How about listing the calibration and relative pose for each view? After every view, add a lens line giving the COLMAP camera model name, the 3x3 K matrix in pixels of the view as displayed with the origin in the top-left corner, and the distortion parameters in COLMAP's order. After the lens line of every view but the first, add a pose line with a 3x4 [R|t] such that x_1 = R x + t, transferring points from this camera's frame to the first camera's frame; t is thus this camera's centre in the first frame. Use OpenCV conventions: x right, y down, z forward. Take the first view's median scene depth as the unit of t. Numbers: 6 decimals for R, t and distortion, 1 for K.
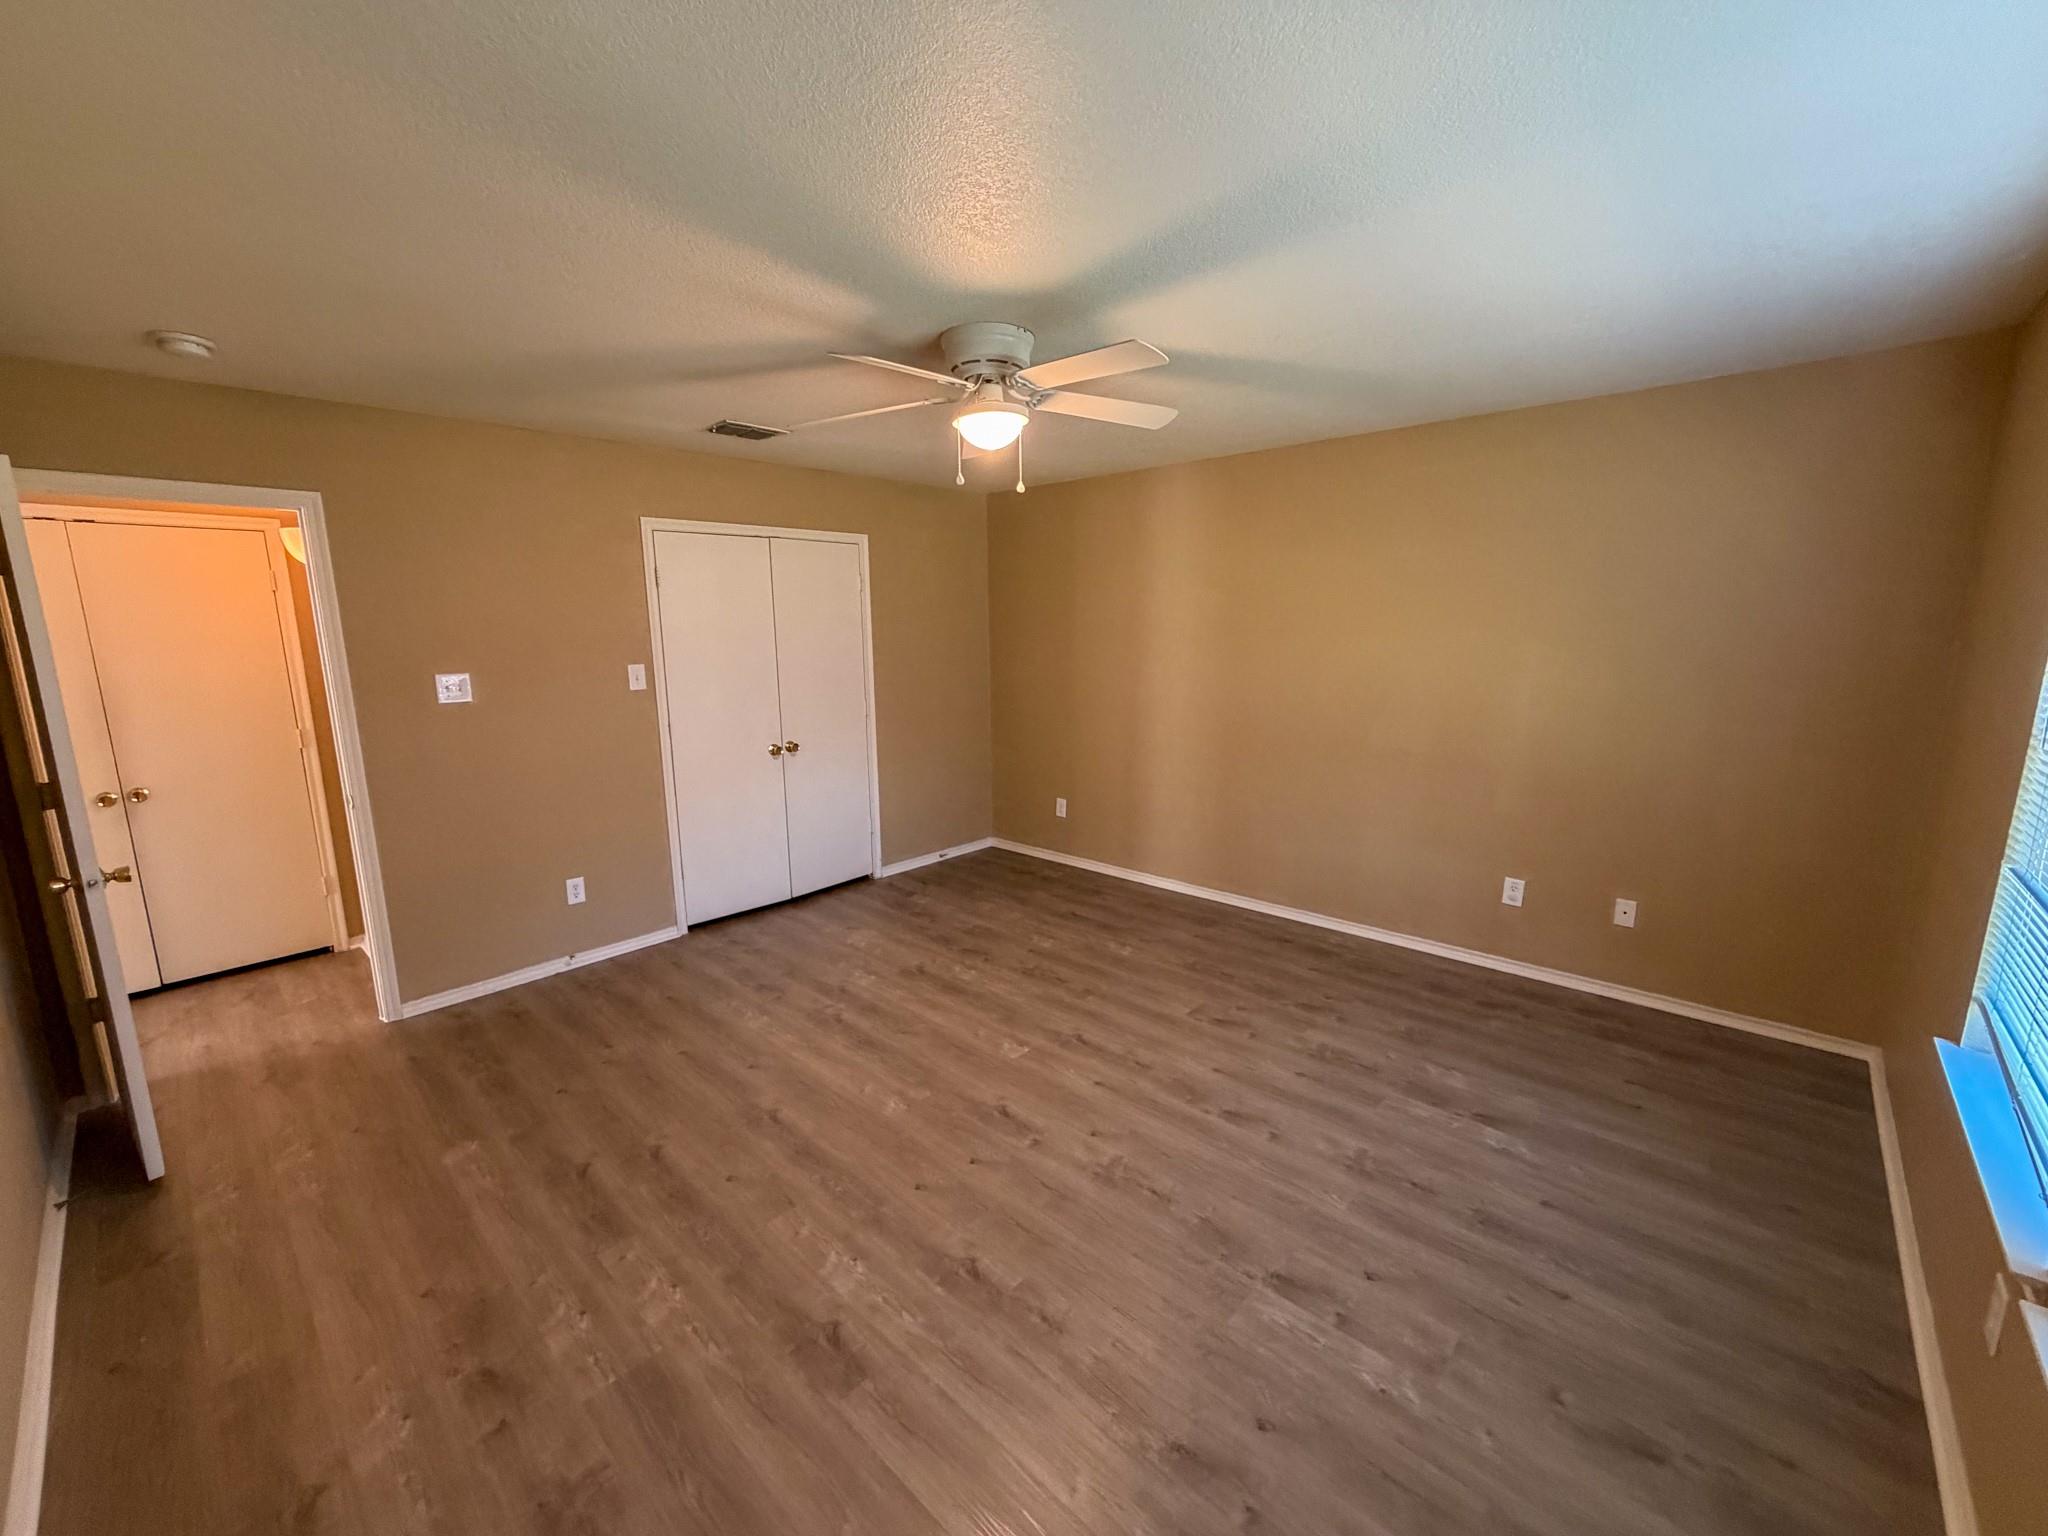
lens RADIAL K [[815.9, 0, 1018.4], [0, 815.9, 769.1], [0, 0, 1]] dist [0.000212, -0.000440]
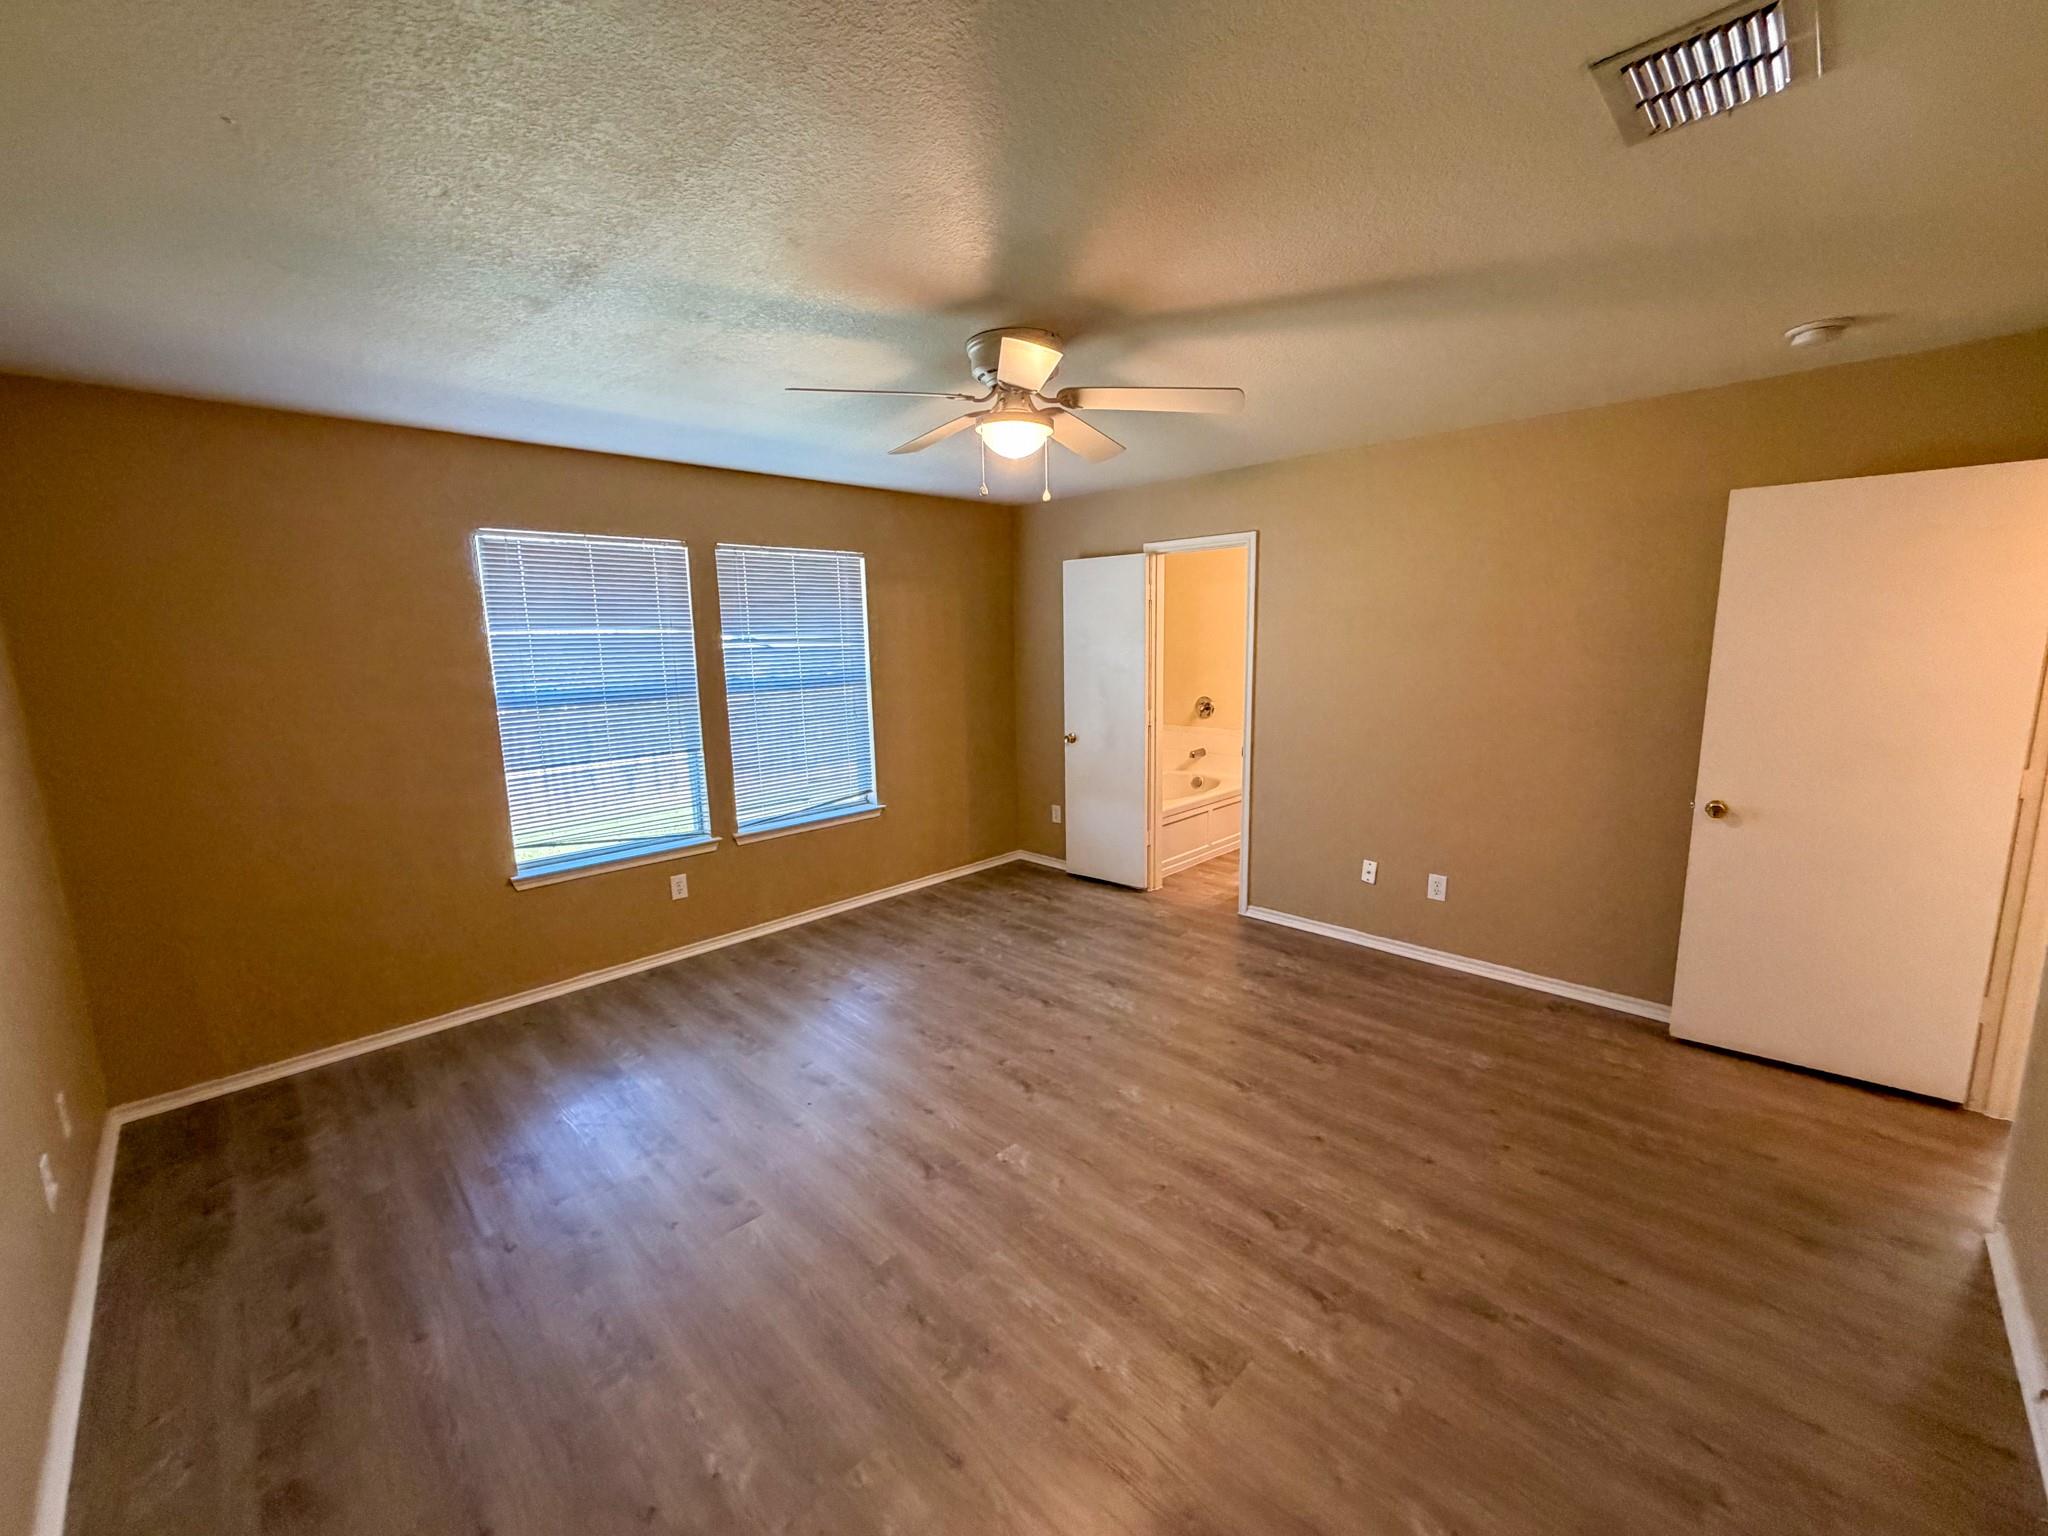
lens RADIAL K [[815.9, 0, 1018.4], [0, 815.9, 769.1], [0, 0, 1]] dist [0.000212, -0.000440]
pose [[-0.998852, 0.027408, 0.039296, -0.060552], [0.039197, 0.939132, 0.341313, -0.346967], [-0.027549, 0.342461, -0.939128, 1.884613]]
